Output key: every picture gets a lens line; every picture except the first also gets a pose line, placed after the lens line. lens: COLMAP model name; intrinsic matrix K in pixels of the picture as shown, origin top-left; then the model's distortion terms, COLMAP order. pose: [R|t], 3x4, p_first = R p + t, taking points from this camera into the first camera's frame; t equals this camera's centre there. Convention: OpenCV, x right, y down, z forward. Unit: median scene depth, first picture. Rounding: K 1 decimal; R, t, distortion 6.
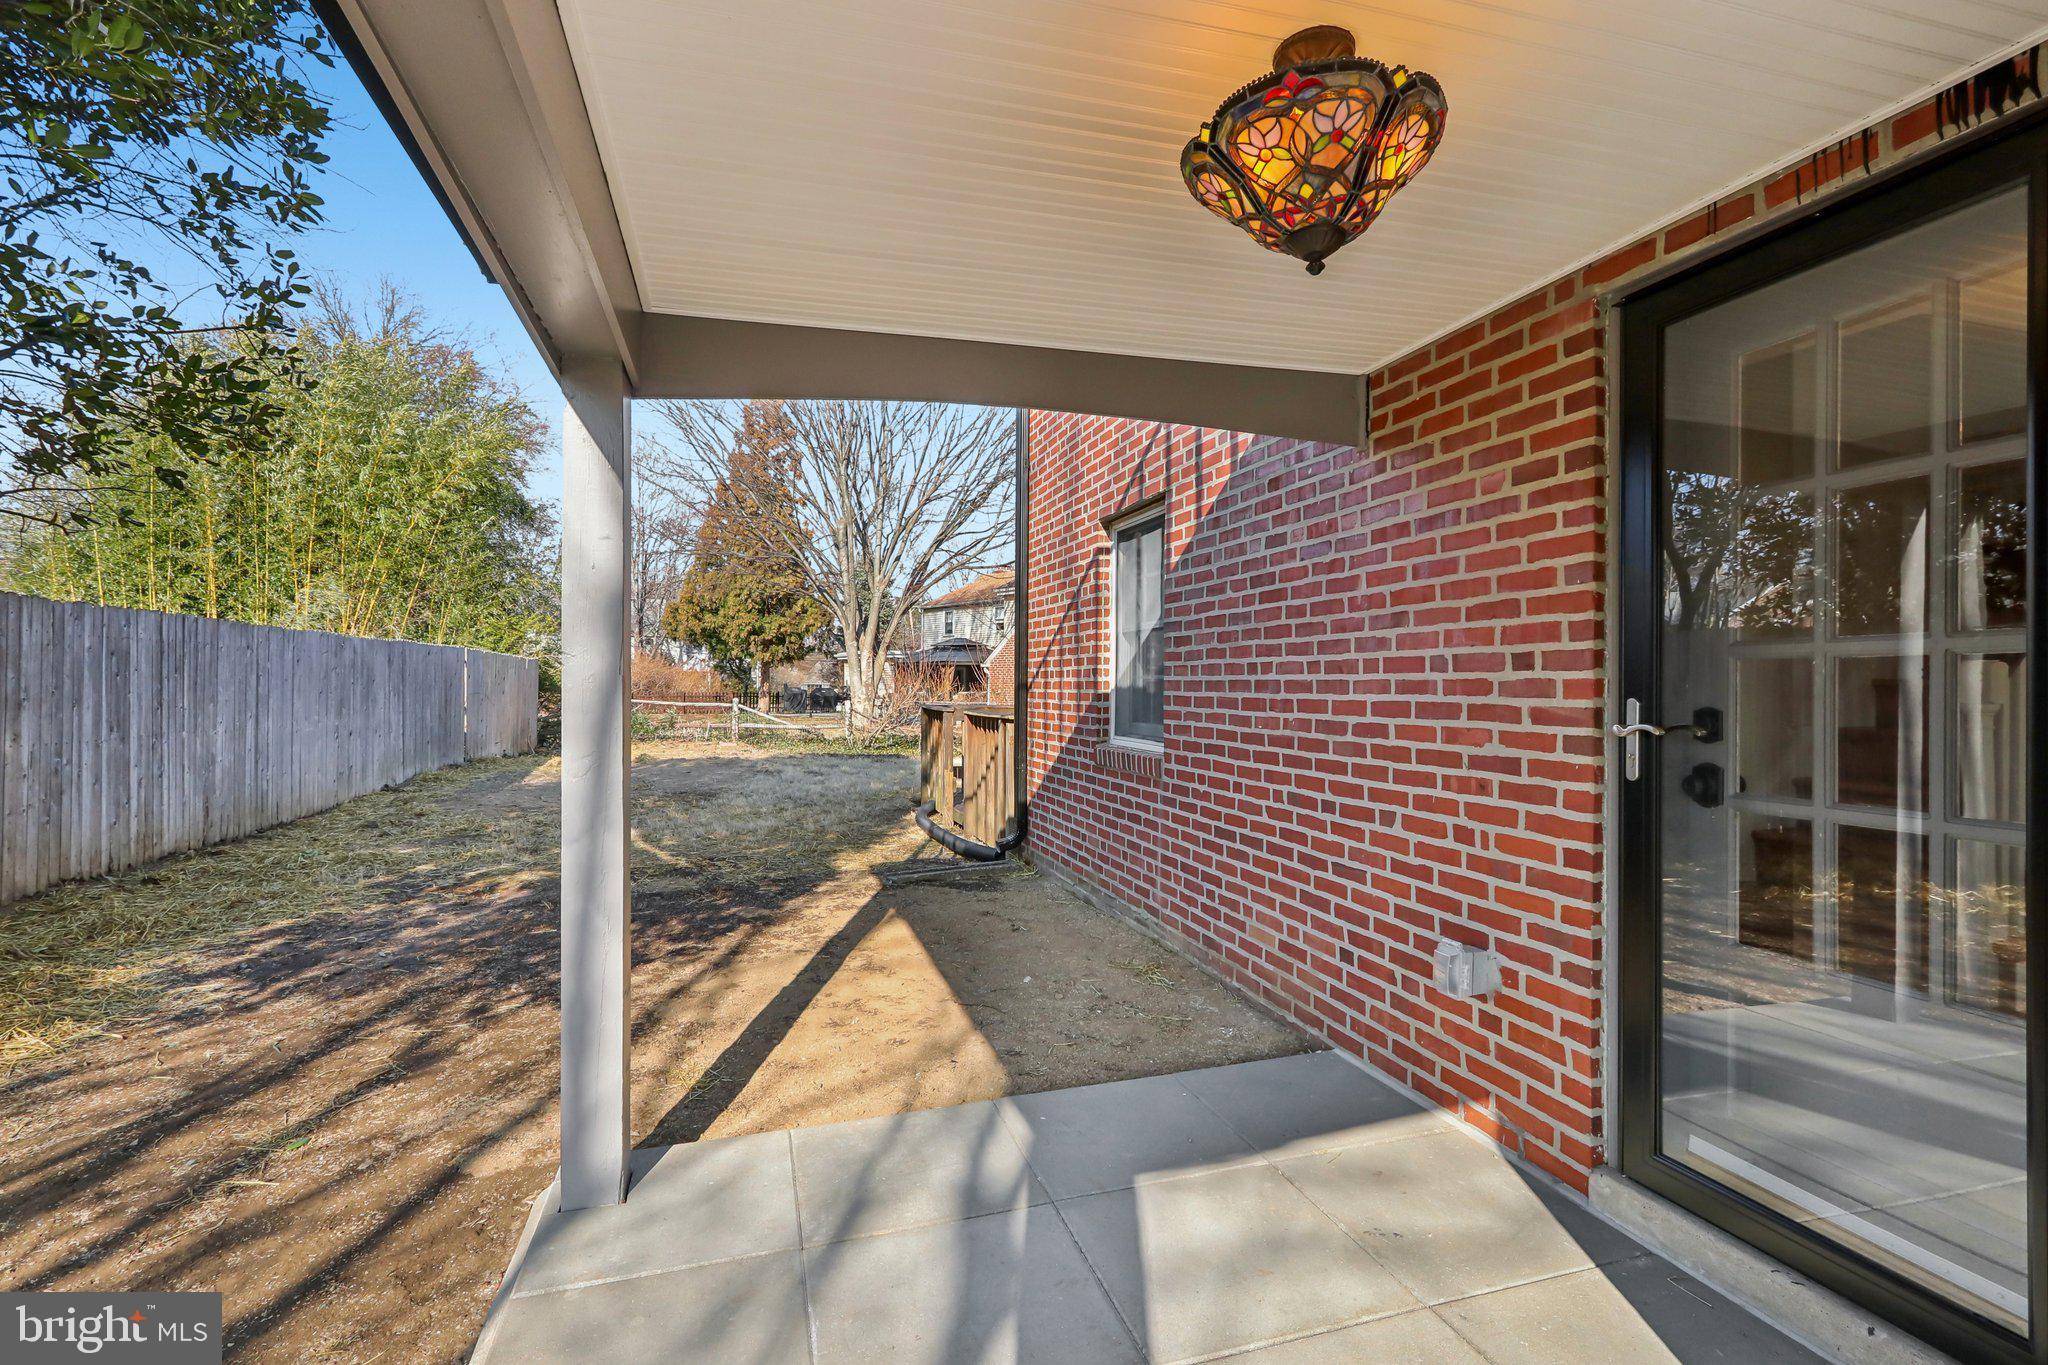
lens RADIAL K [[976.8, 0, 1028.2], [0, 976.8, 680.1], [0, 0, 1]] dist [-0.020300, 0.001506]
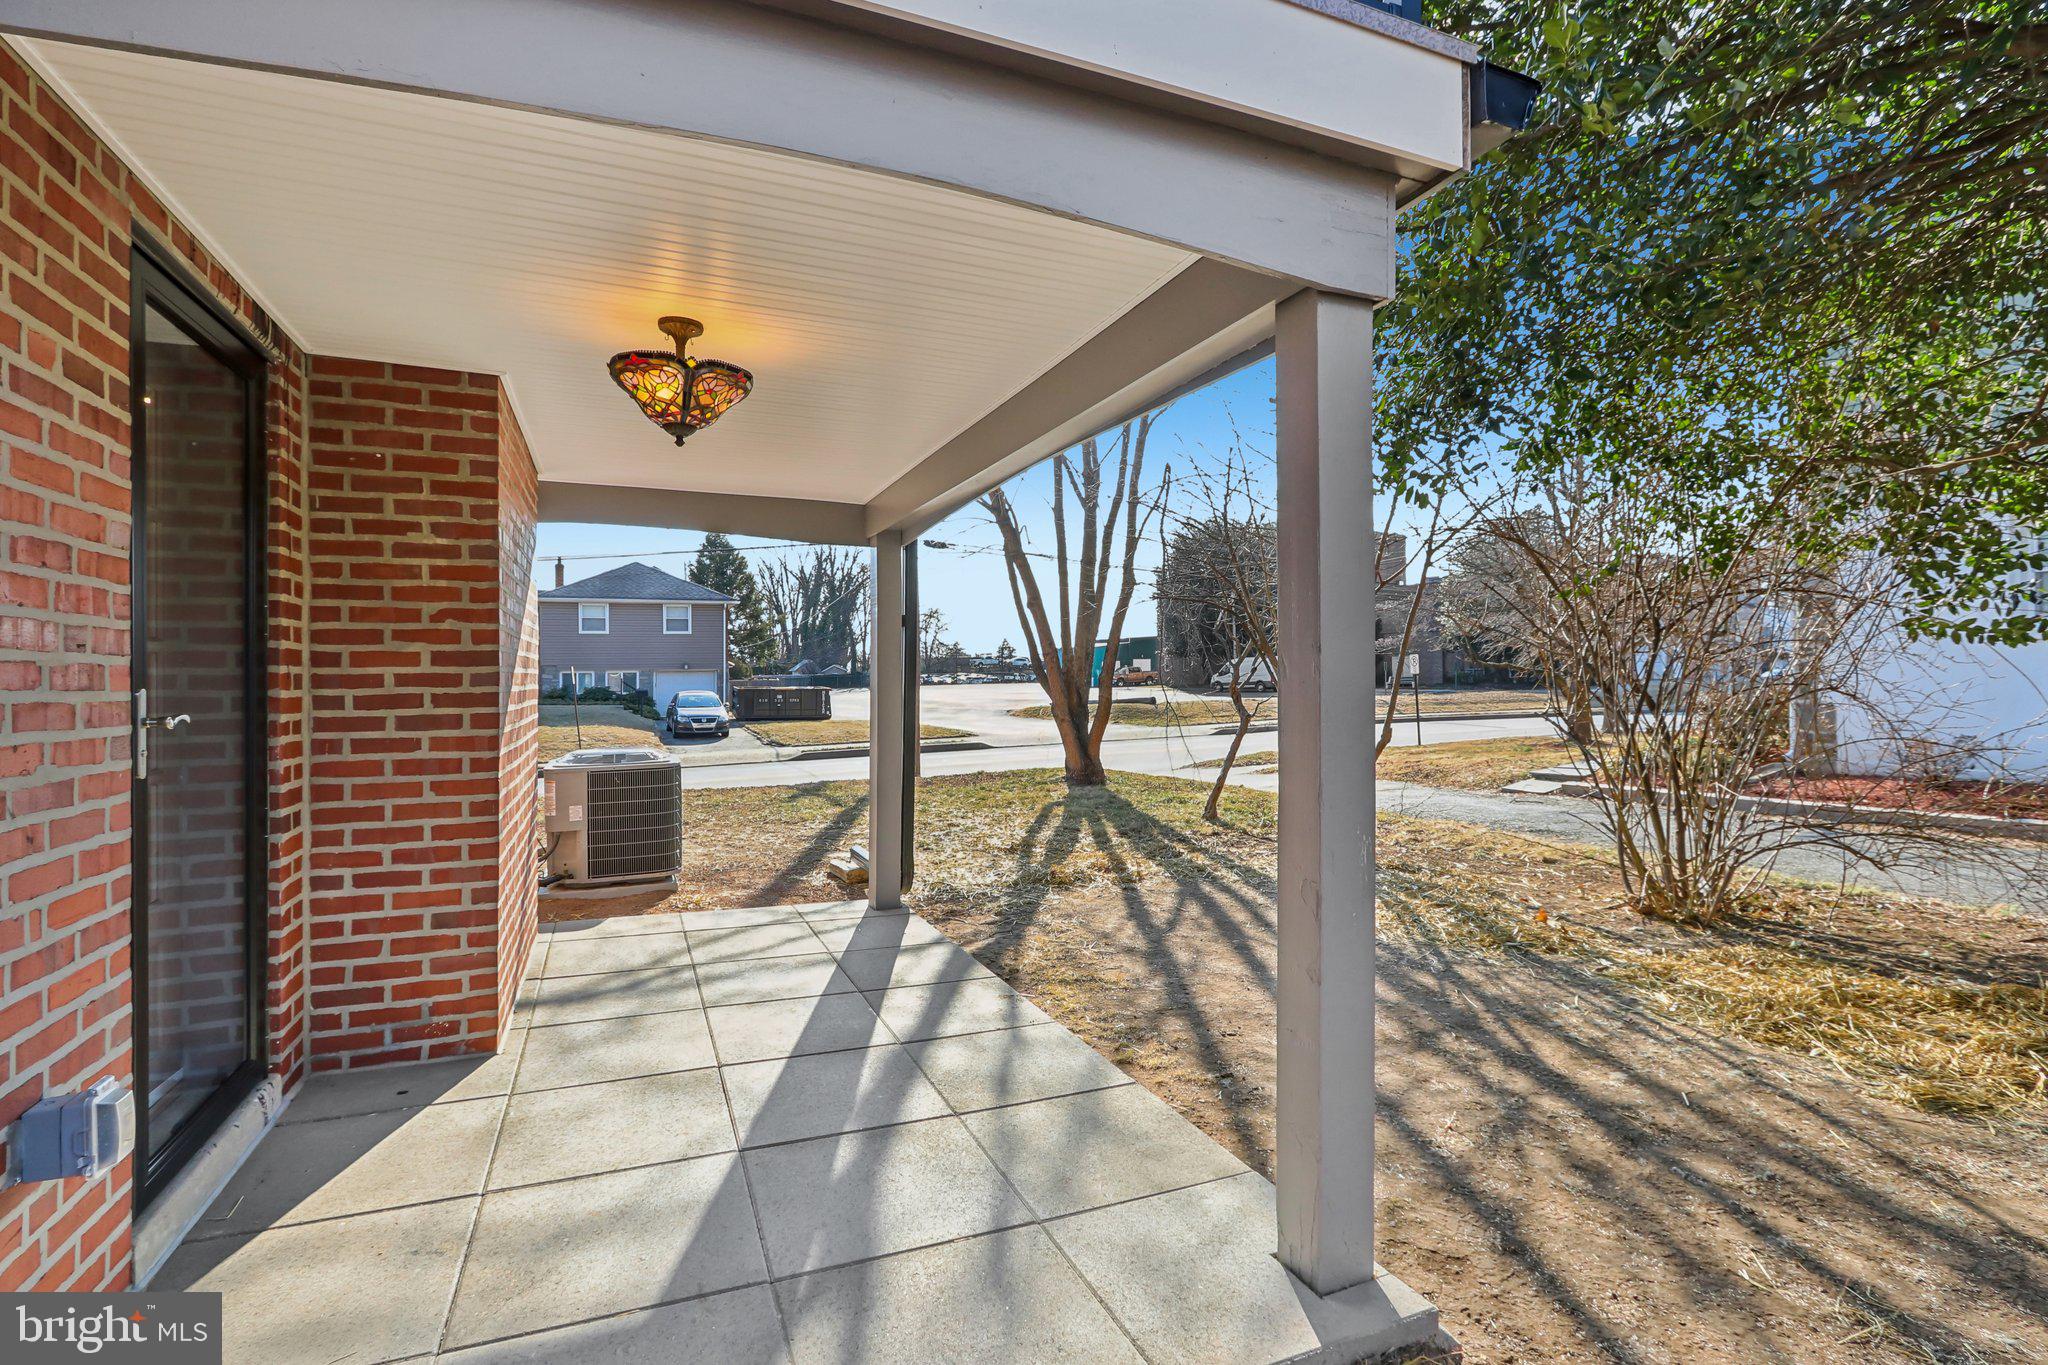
lens RADIAL K [[976.8, 0, 1028.2], [0, 976.8, 680.1], [0, 0, 1]] dist [-0.020300, 0.001506]
pose [[-0.994544, 0.008244, -0.103996, -0.123734], [0.008093, 0.999965, 0.001872, 0.015631], [0.104008, 0.001021, -0.994576, 1.910374]]
